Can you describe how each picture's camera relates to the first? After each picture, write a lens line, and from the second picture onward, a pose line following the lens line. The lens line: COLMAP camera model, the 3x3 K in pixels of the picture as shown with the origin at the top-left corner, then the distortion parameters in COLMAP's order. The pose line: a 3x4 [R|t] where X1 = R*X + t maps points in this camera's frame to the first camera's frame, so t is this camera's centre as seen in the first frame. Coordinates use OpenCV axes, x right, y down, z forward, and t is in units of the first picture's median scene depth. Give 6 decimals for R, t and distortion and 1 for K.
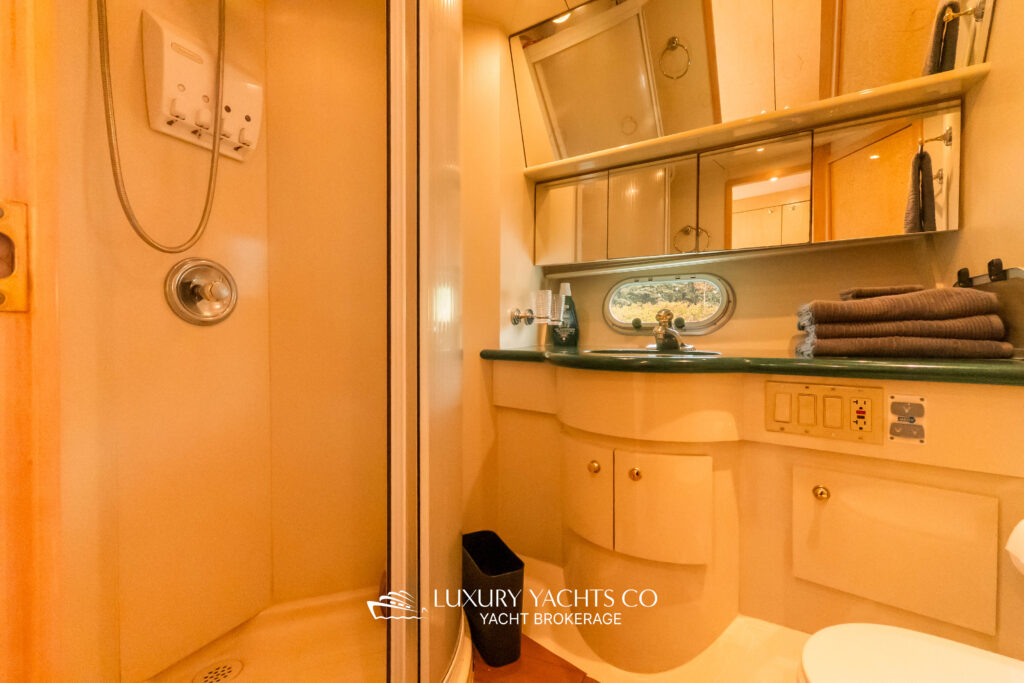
lens RADIAL K [[452.9, 0, 512.0], [0, 452.9, 341.5], [0, 0, 1]] dist [0.002039, 0.000803]
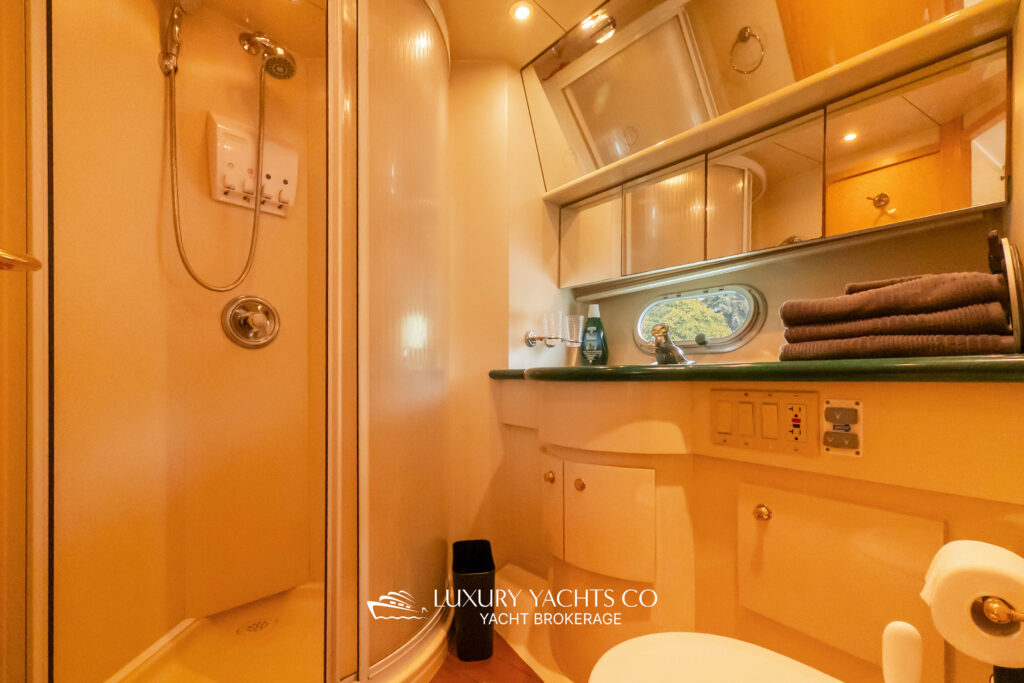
lens RADIAL K [[465.6, 0, 511.4], [0, 465.6, 375.6], [0, 0, 1]] dist [-0.000019, -0.000401]
pose [[0.953190, -0.008710, -0.302247, 0.419435], [0.004444, 0.999881, -0.014800, 0.065189], [0.302340, 0.012764, 0.953115, -0.022776]]
